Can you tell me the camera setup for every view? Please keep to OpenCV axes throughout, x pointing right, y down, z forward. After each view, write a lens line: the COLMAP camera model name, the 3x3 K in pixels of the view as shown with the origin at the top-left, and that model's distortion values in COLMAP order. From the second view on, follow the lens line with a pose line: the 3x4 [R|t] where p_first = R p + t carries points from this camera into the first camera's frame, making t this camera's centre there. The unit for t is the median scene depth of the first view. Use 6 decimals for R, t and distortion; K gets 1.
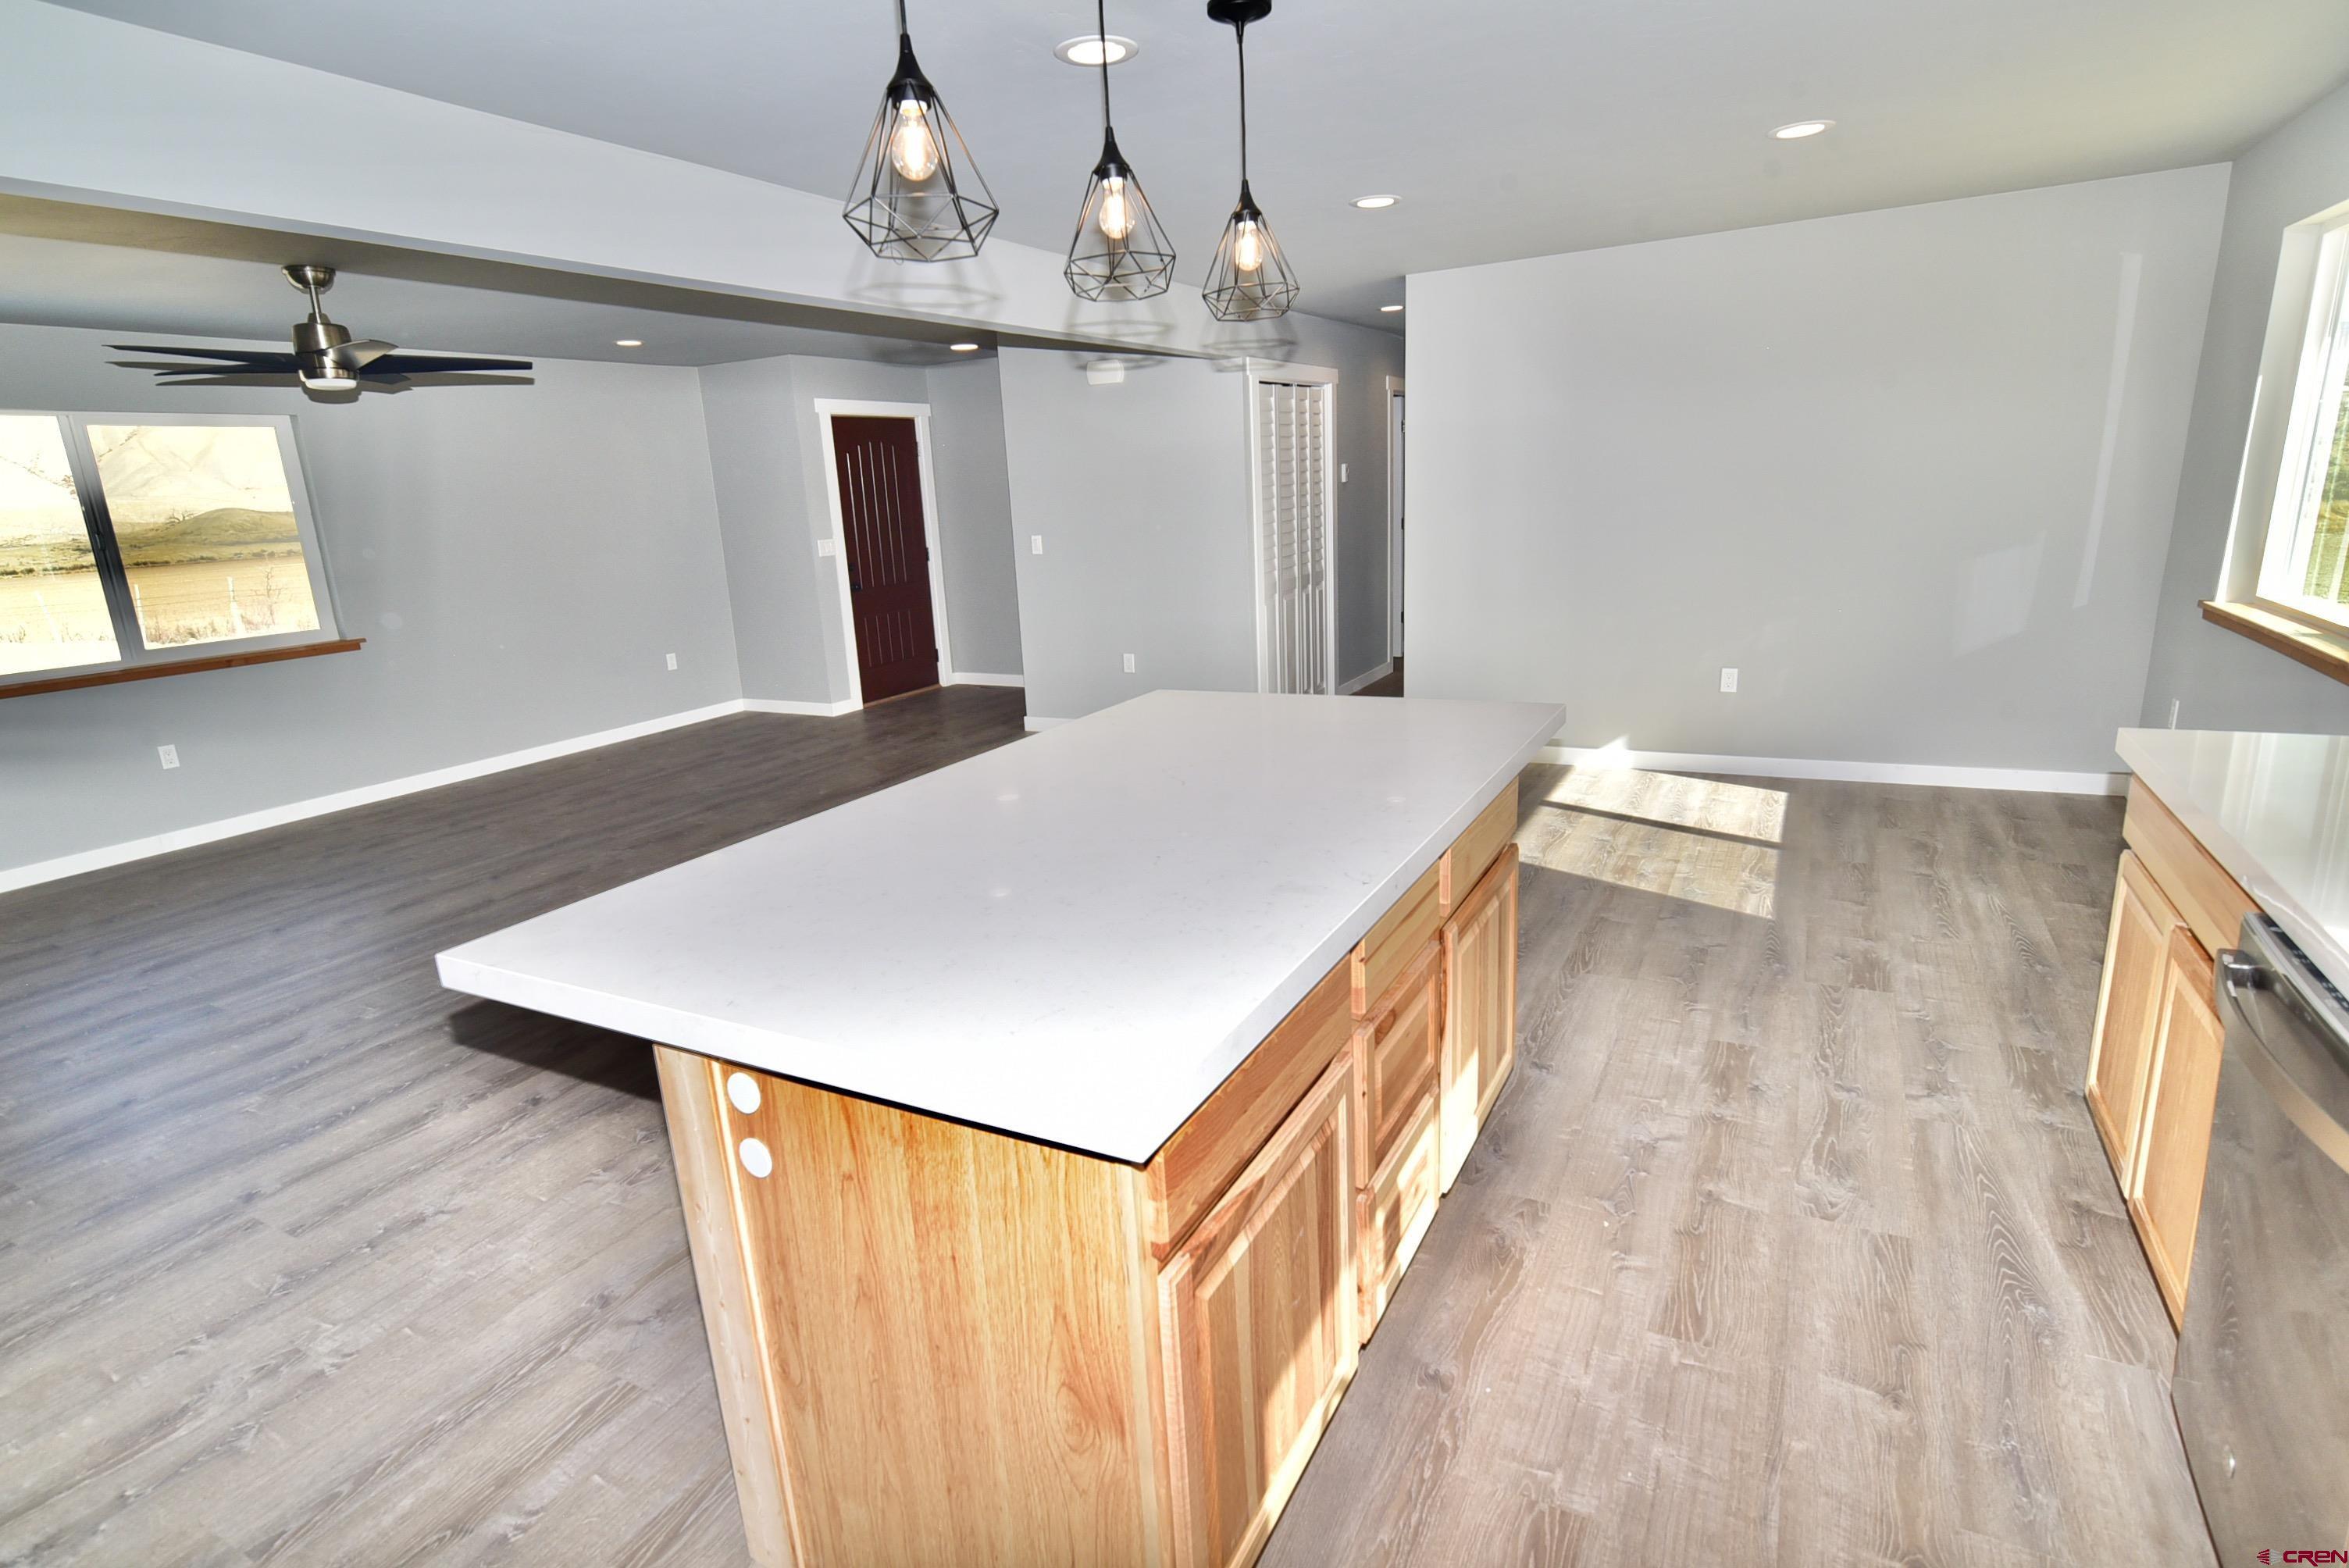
lens RADIAL K [[1179.4, 0, 1168.5], [0, 1179.4, 788.7], [0, 0, 1]] dist [-0.003628, 0.002429]
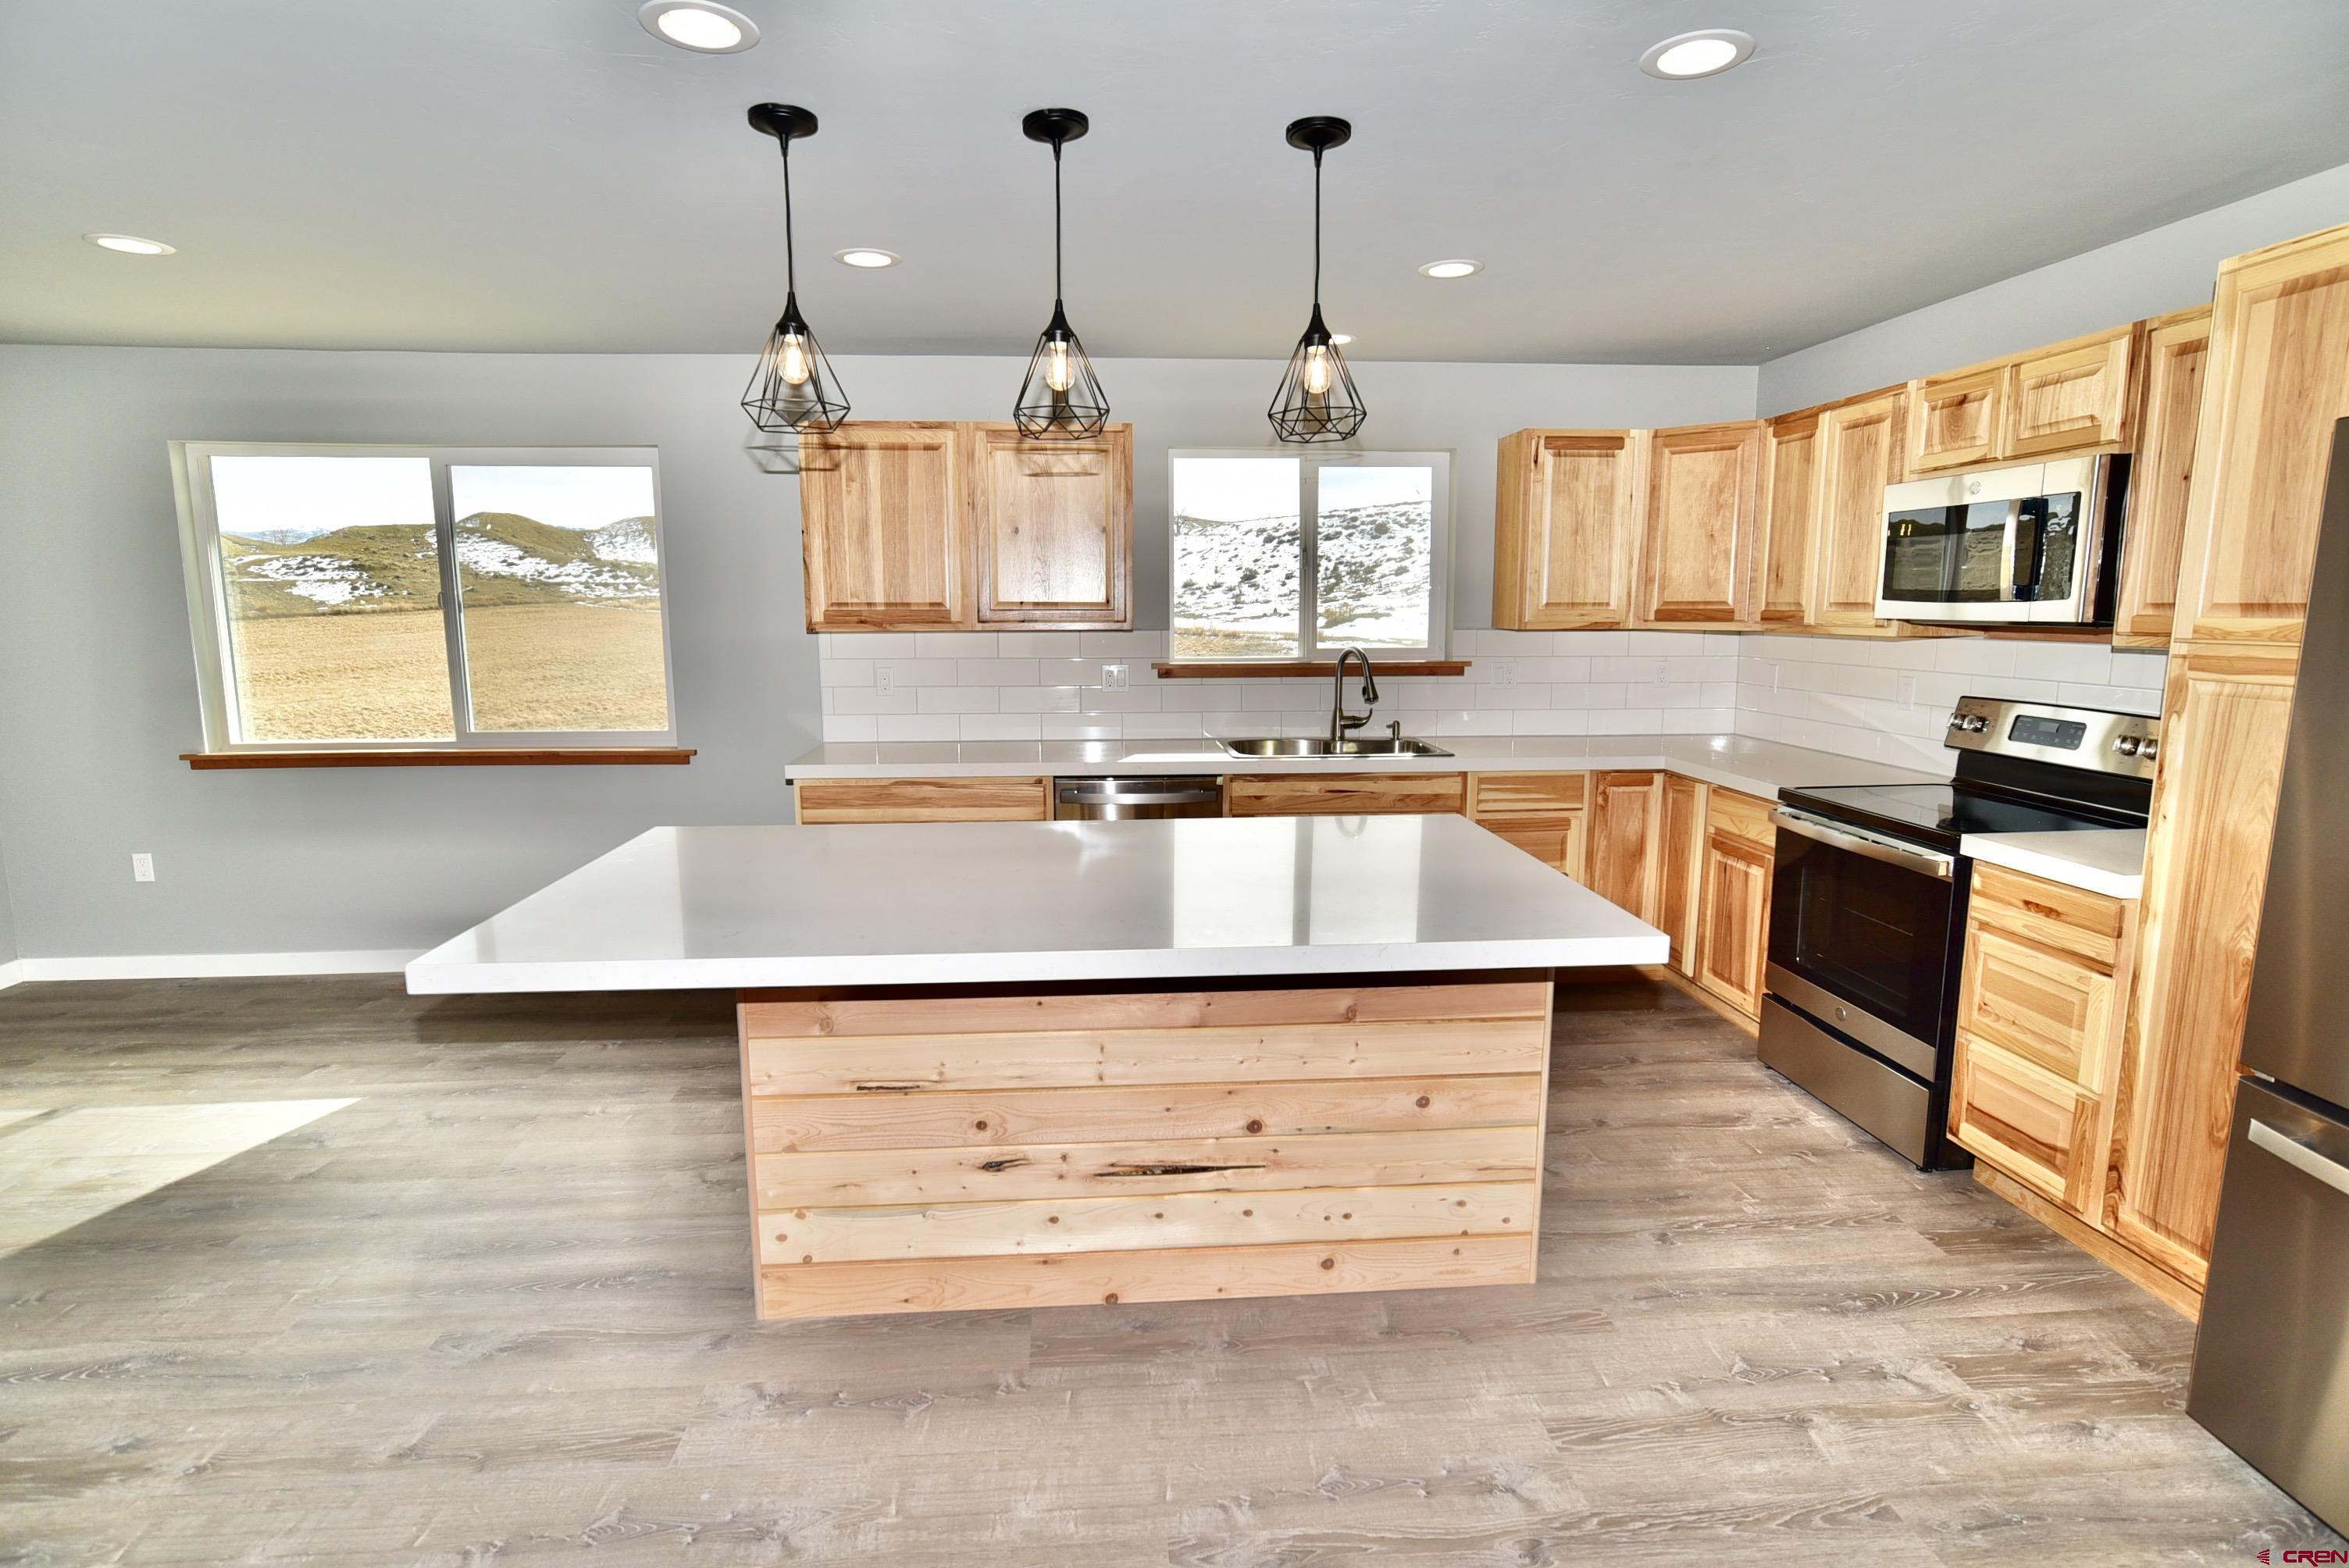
lens RADIAL K [[1177.2, 0, 1174.0], [0, 1177.2, 783.7], [0, 0, 1]] dist [-0.008272, 0.002532]
pose [[-0.546679, -0.074706, 0.834003, -0.968652], [0.240979, 0.939837, 0.242145, -0.309670], [-0.801917, 0.333353, -0.495787, 1.411716]]
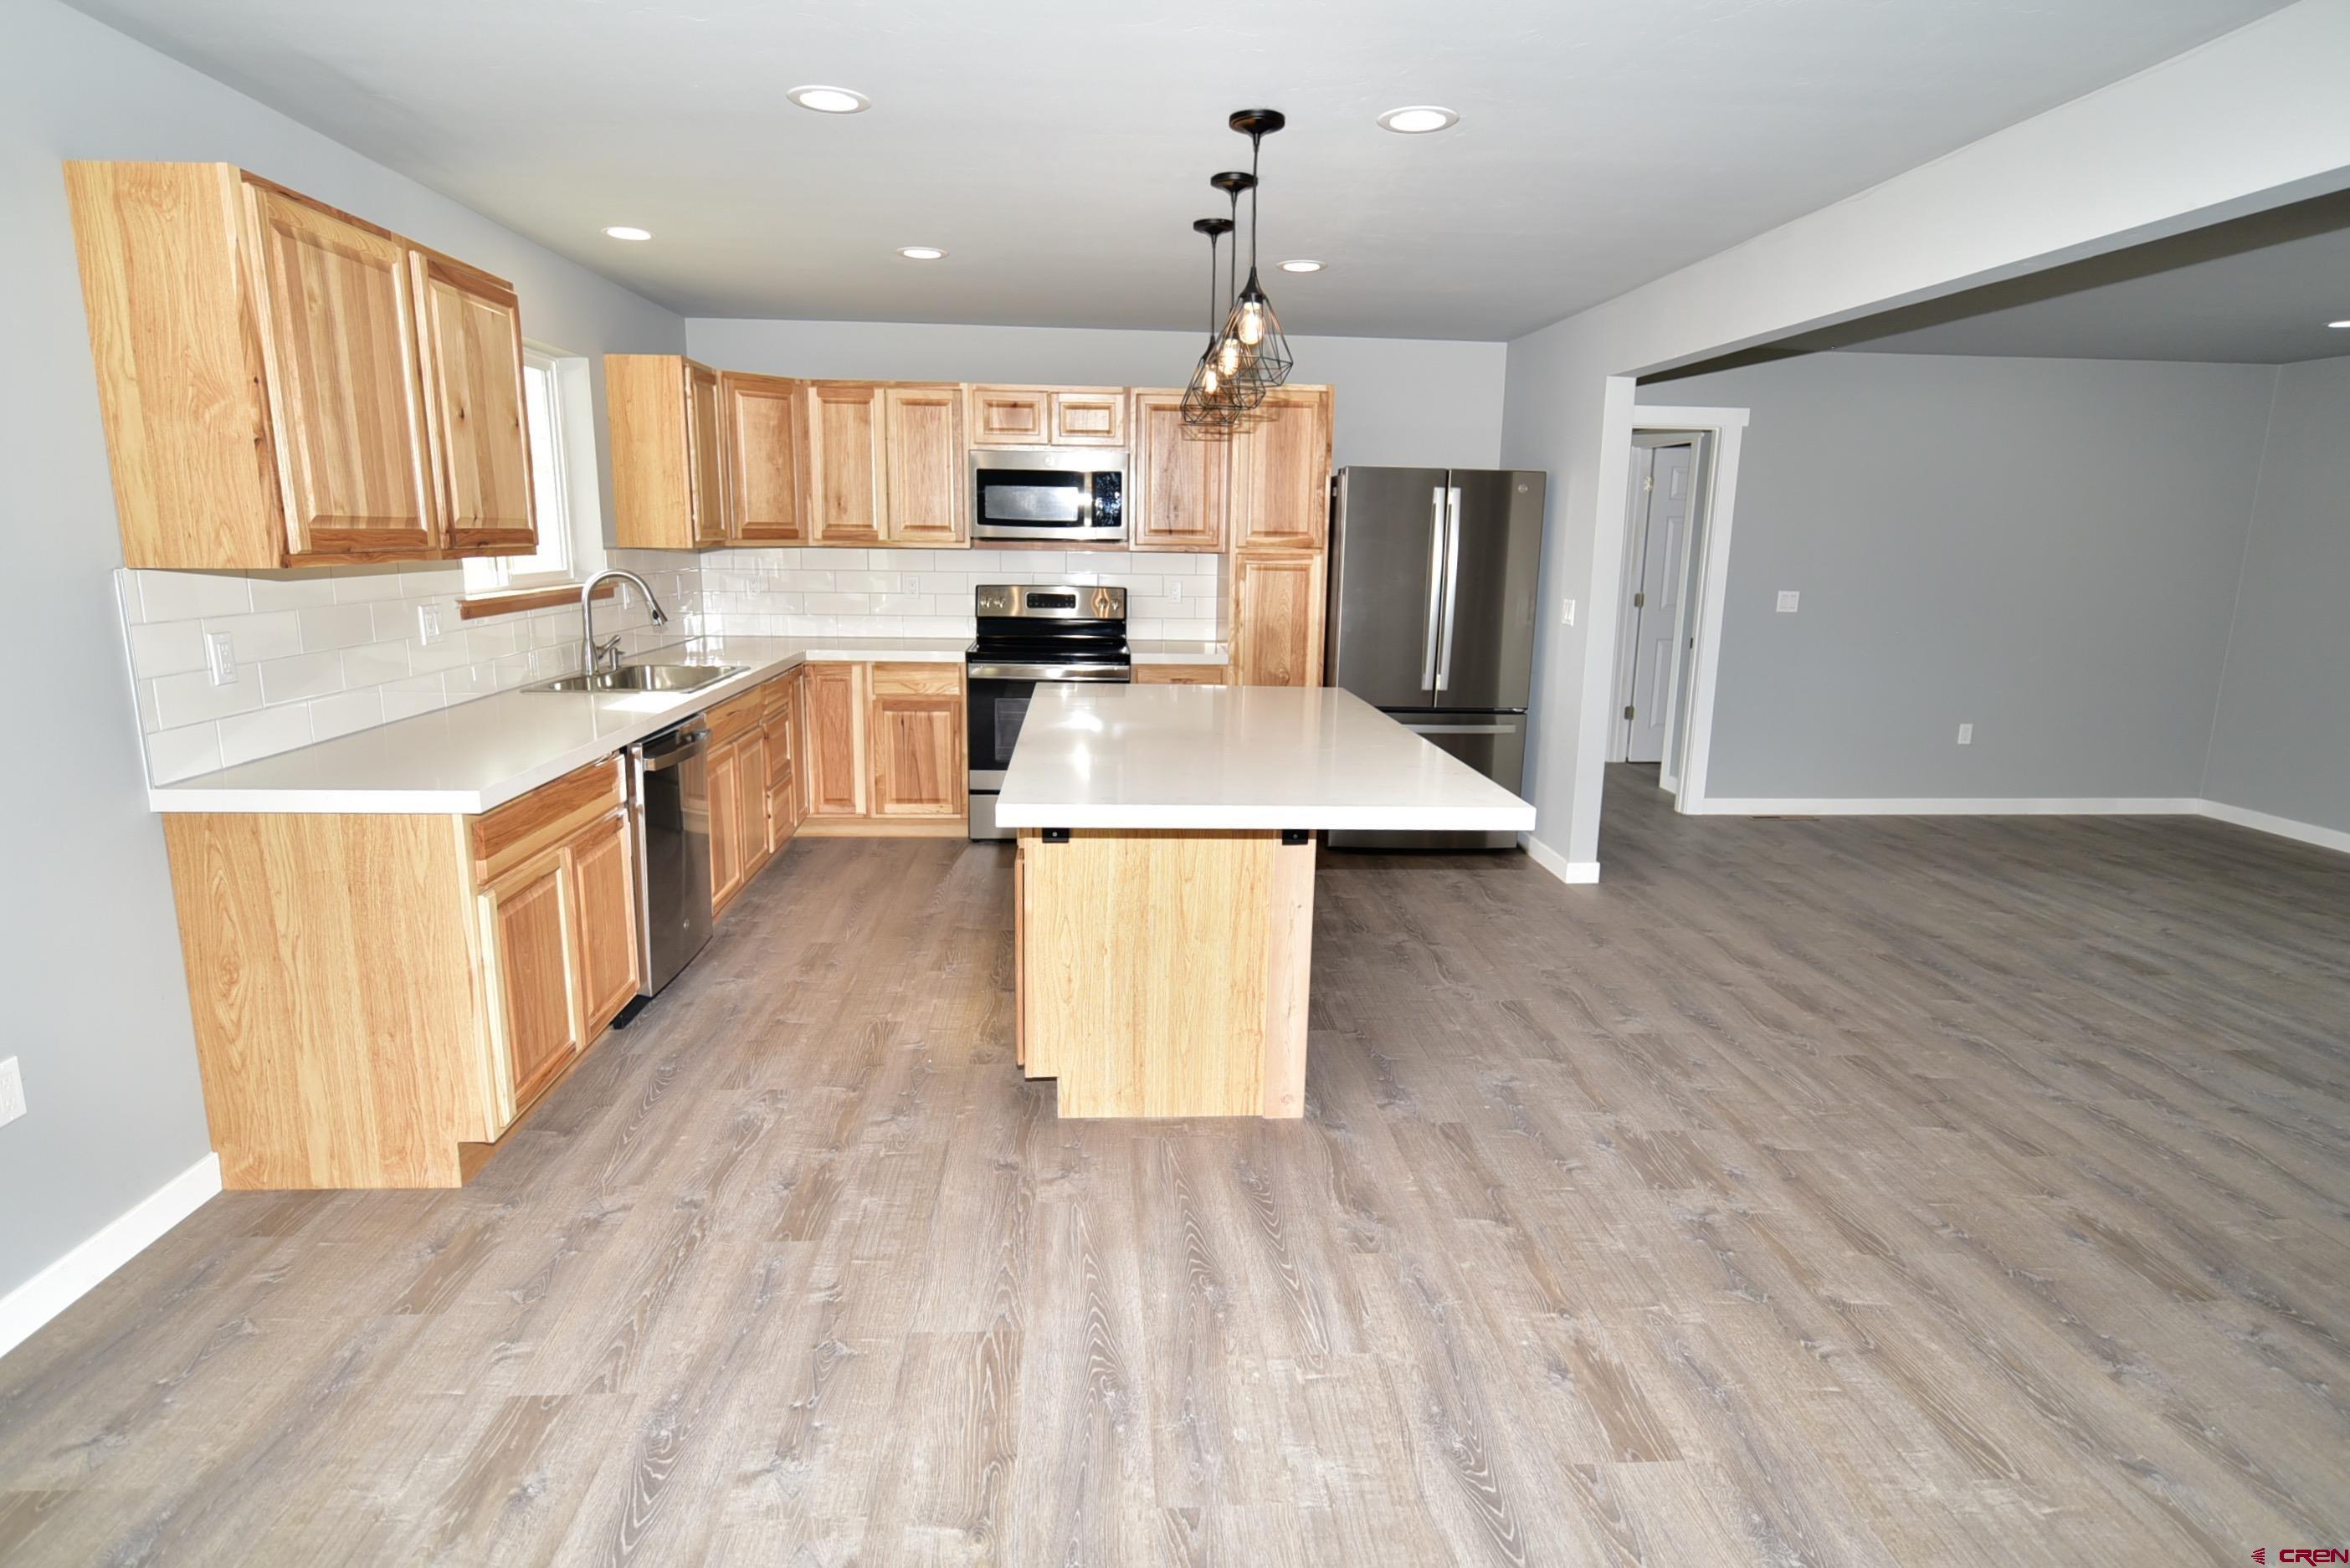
lens RADIAL K [[1256.5, 0, 1172.9], [0, 1256.5, 781.7], [0, 0, 1]] dist [-0.009235, 0.002468]
pose [[-0.844649, 0.143707, -0.515671, 0.860483], [-0.107402, 0.898215, 0.426234, -0.602068], [0.524436, 0.415402, -0.743242, 2.152012]]
